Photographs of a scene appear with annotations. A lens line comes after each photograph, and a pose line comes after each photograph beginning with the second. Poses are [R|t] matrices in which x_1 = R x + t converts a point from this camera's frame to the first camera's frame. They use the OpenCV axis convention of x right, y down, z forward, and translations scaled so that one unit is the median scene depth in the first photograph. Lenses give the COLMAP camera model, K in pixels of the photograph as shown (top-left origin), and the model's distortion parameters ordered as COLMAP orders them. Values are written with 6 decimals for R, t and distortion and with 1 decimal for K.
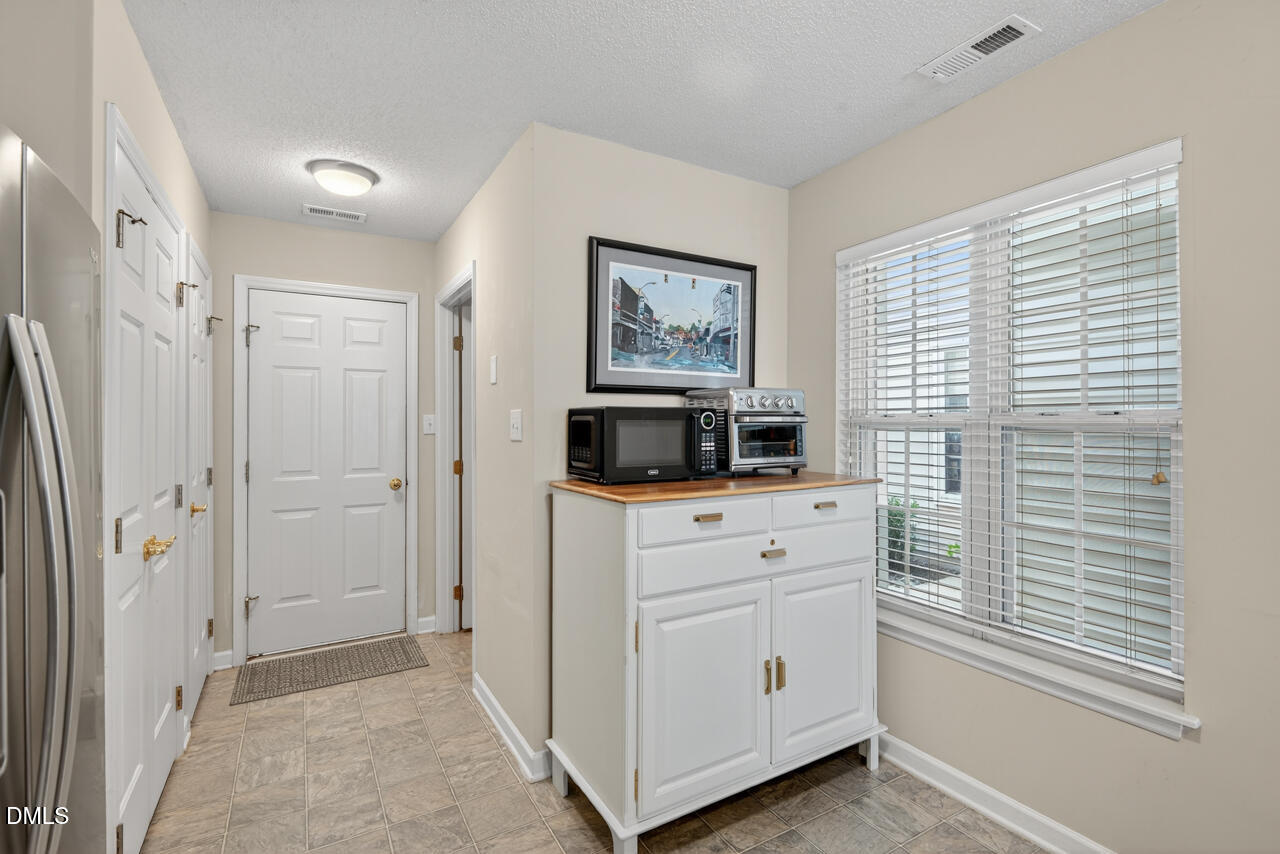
lens RADIAL K [[585.3, 0, 643.9], [0, 585.3, 420.9], [0, 0, 1]] dist [-0.001094, 0.000550]
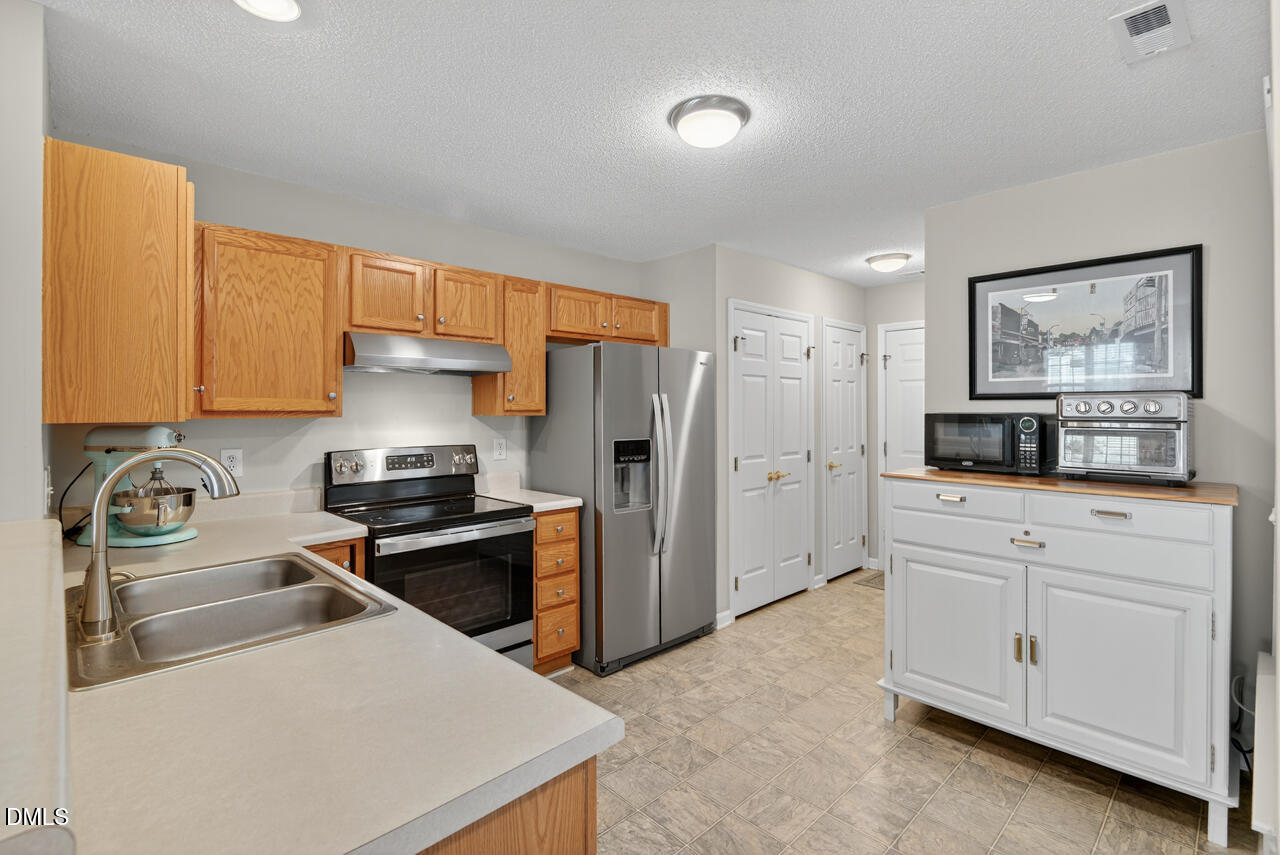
lens RADIAL K [[585.3, 0, 643.9], [0, 585.3, 421.4], [0, 0, 1]] dist [-0.001094, 0.000550]
pose [[0.233812, 0.021819, -0.972037, 0.963612], [0.001290, 0.999740, 0.022751, -0.030962], [0.972281, -0.006574, 0.233723, 0.006472]]
